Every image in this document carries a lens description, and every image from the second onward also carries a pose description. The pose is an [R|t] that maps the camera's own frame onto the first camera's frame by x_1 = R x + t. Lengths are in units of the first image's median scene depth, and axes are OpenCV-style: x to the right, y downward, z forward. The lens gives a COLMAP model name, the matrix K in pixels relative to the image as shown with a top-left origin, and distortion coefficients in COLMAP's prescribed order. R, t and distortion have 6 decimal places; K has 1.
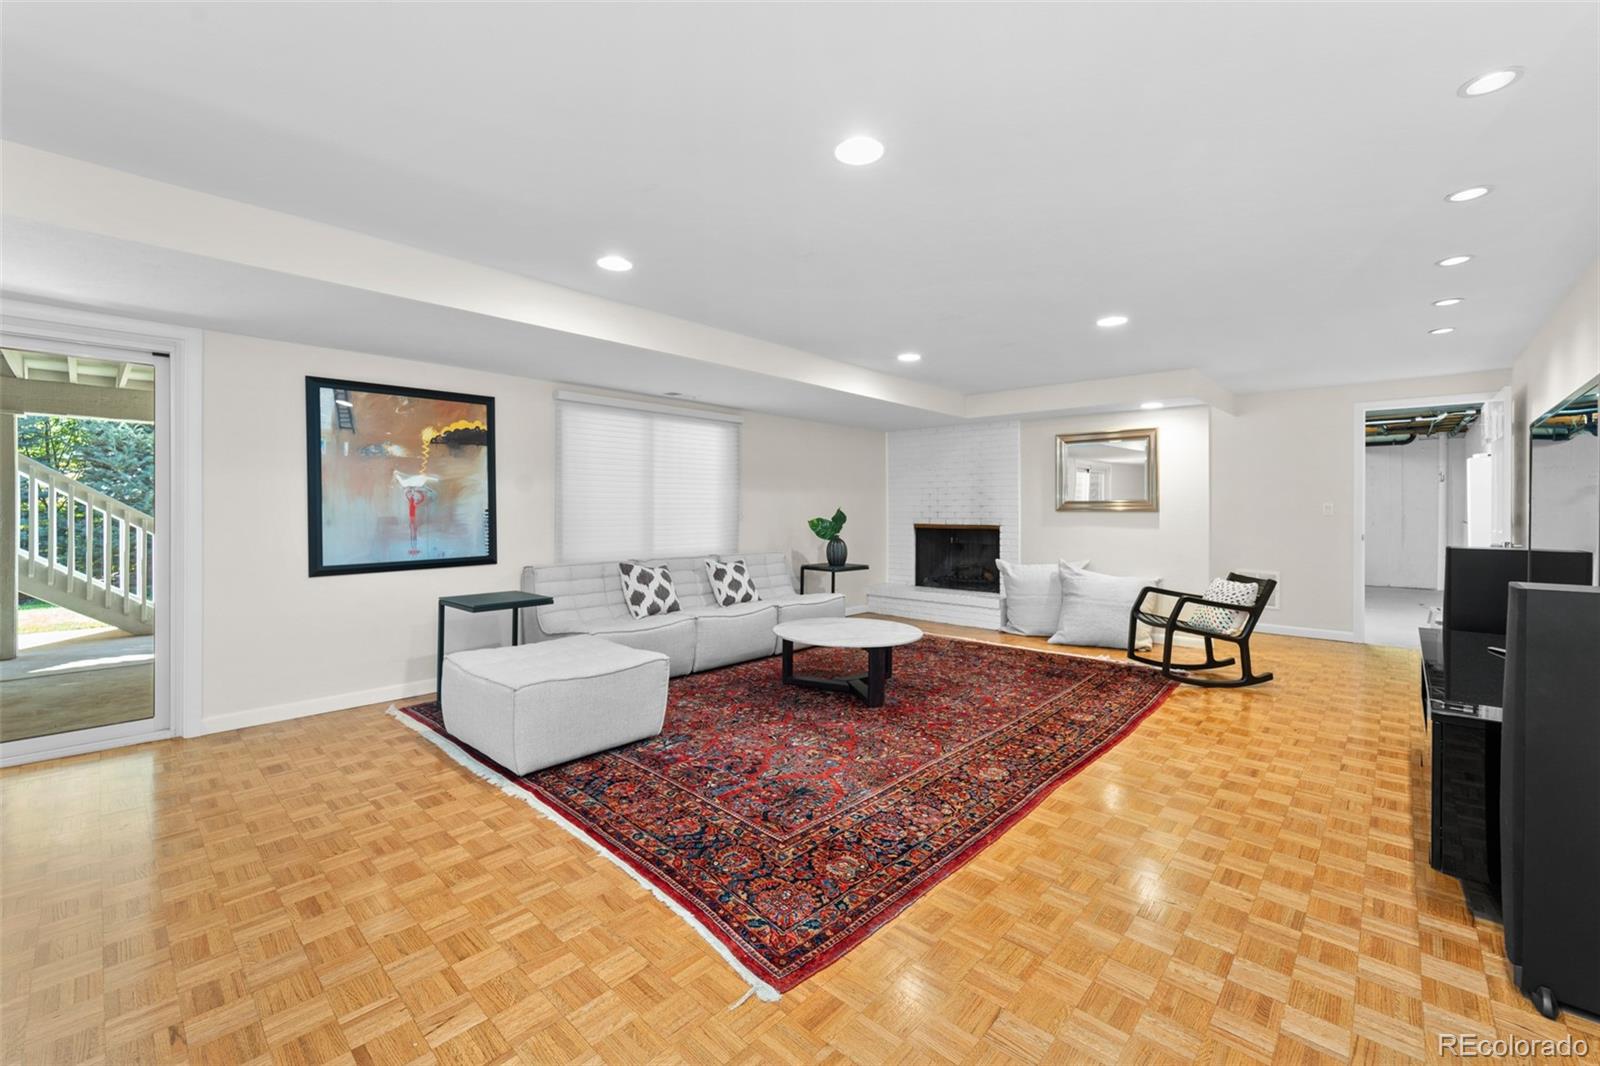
lens RADIAL K [[660.8, 0, 799.2], [0, 660.8, 499.4], [0, 0, 1]] dist [-0.000566, -0.000051]
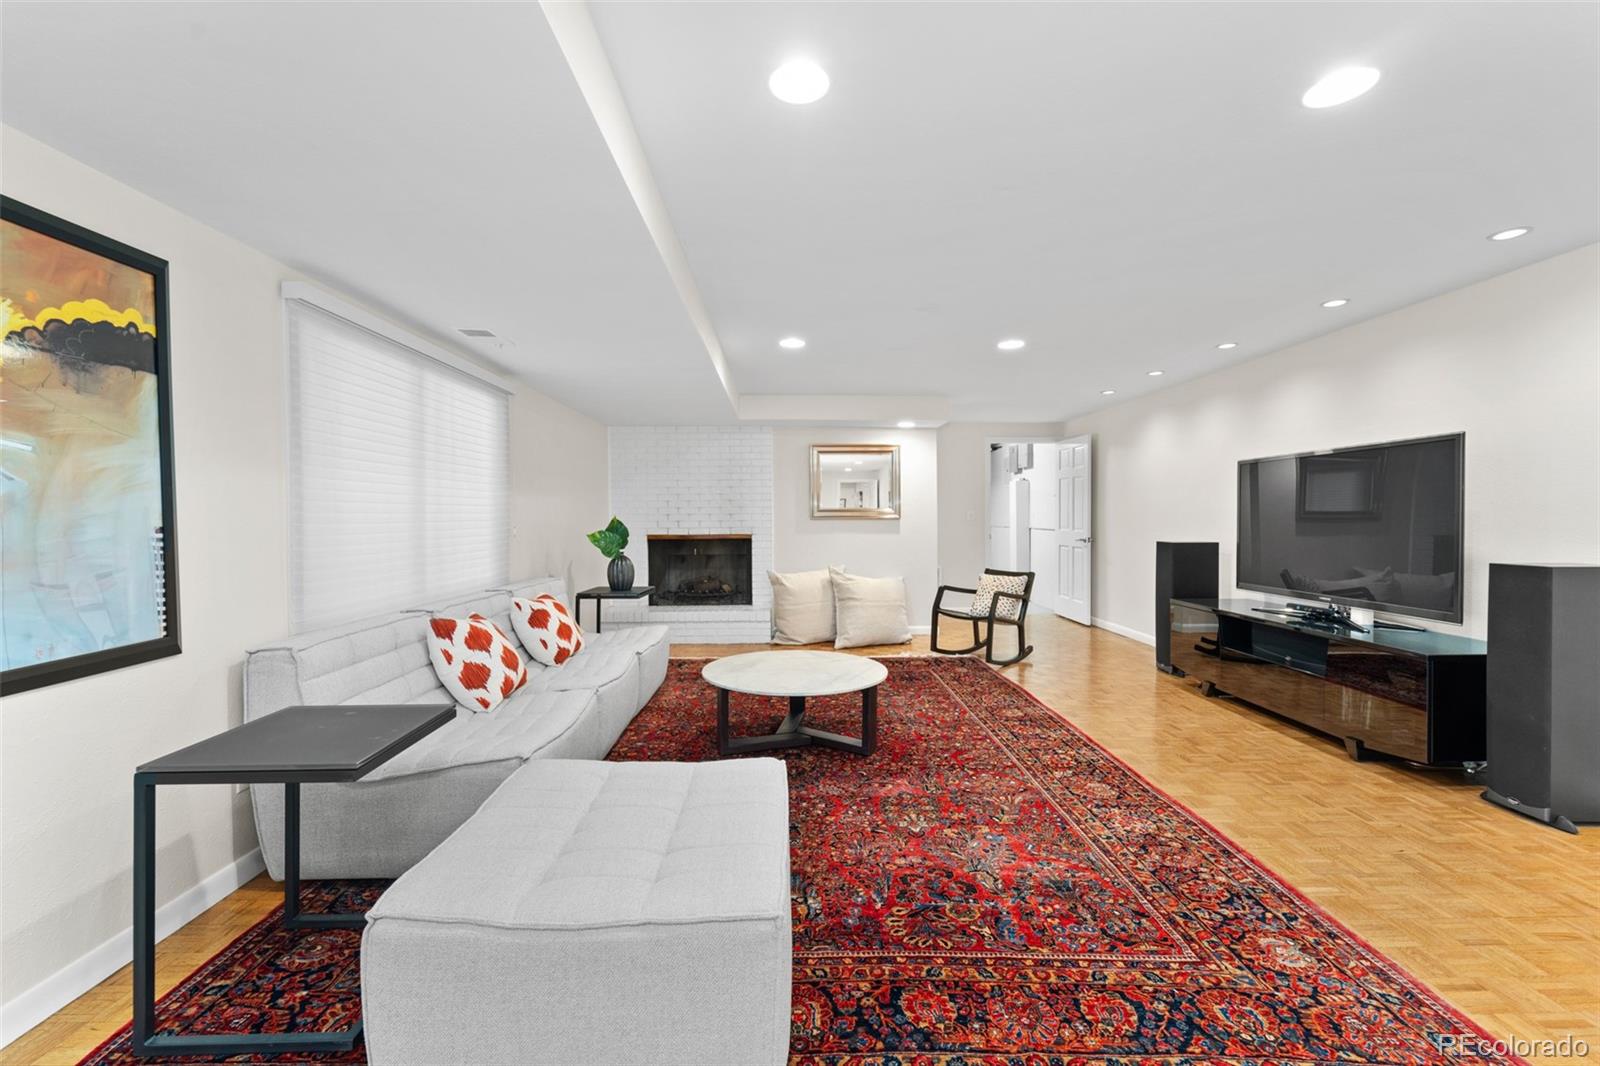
lens RADIAL K [[646.2, 0, 796.2], [0, 646.2, 516.8], [0, 0, 1]] dist [-0.000297, -0.000202]
pose [[0.718798, -0.006026, 0.695193, -0.526451], [-0.004920, 0.999893, 0.013755, 0.001158], [-0.695201, -0.013307, 0.718692, 0.482735]]
